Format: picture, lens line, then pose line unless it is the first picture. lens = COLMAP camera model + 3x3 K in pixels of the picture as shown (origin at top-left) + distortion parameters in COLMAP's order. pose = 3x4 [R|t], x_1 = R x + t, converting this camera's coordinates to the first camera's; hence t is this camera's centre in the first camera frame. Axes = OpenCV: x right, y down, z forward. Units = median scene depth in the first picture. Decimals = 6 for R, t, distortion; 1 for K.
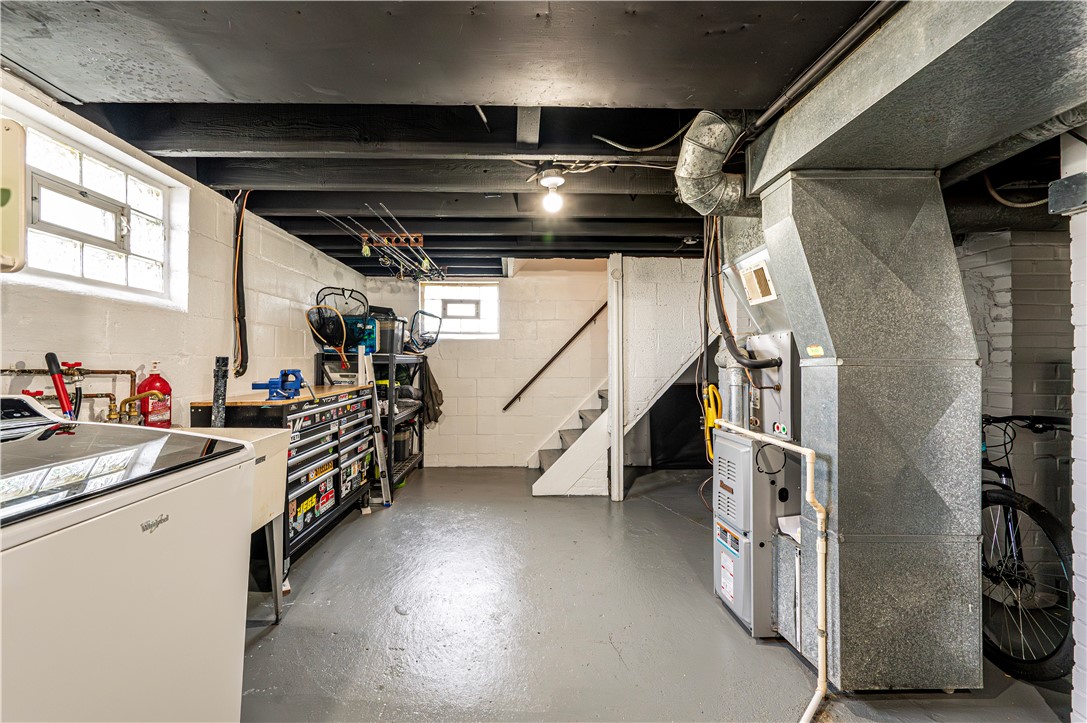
lens RADIAL K [[450.6, 0, 524.3], [0, 450.6, 359.5], [0, 0, 1]] dist [-0.000067, 0.000040]
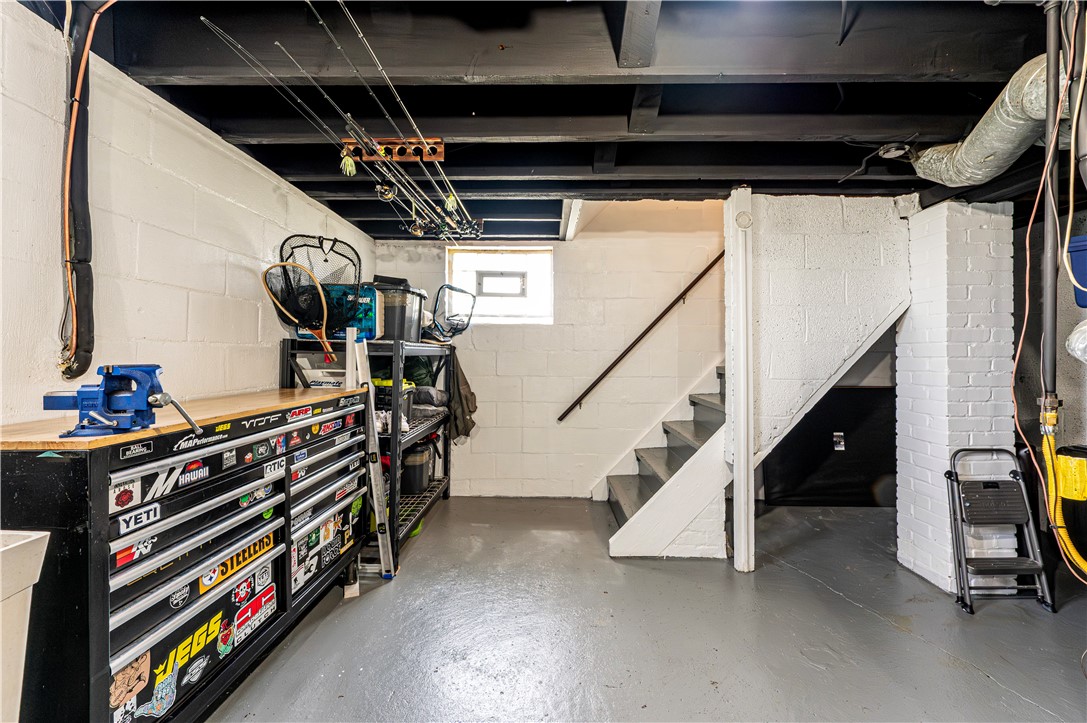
lens RADIAL K [[443.1, 0, 546.7], [0, 443.1, 352.0], [0, 0, 1]] dist [0.000602, 0.000182]
pose [[0.999654, 0.005722, -0.025681, -0.064608], [-0.005836, 0.999973, -0.004392, 0.005624], [0.025656, 0.004540, 0.999661, 0.377765]]
